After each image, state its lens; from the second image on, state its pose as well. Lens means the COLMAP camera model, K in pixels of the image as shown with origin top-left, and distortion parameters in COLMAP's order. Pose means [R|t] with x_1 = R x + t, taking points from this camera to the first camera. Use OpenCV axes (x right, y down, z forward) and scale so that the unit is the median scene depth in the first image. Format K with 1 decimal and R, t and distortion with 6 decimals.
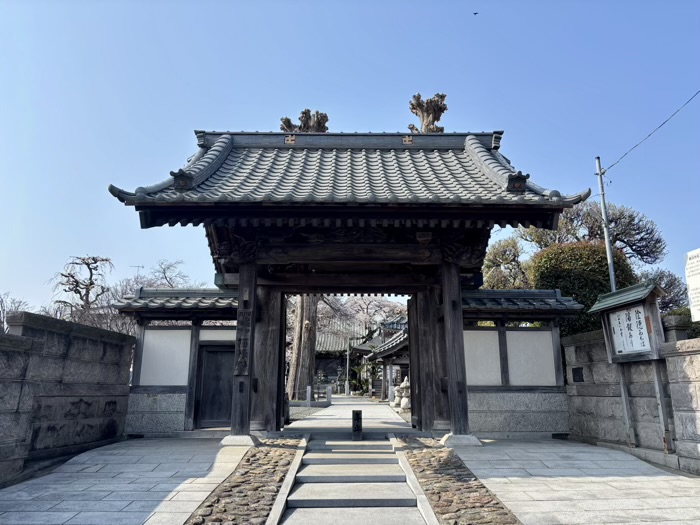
lens RADIAL K [[527.2, 0, 356.9], [0, 527.2, 261.0], [0, 0, 1]] dist [0.071527, -0.082645]
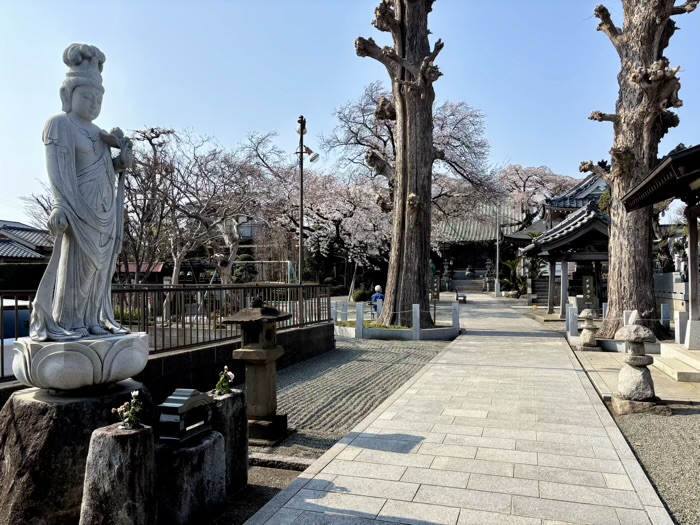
lens RADIAL K [[527.2, 0, 356.9], [0, 527.2, 261.0], [0, 0, 1]] dist [0.071527, -0.082645]
pose [[0.958790, -0.012789, -0.283829, 0.008460], [0.070632, 0.978353, 0.194515, 0.060333], [0.275198, -0.206546, 0.938938, 0.371453]]
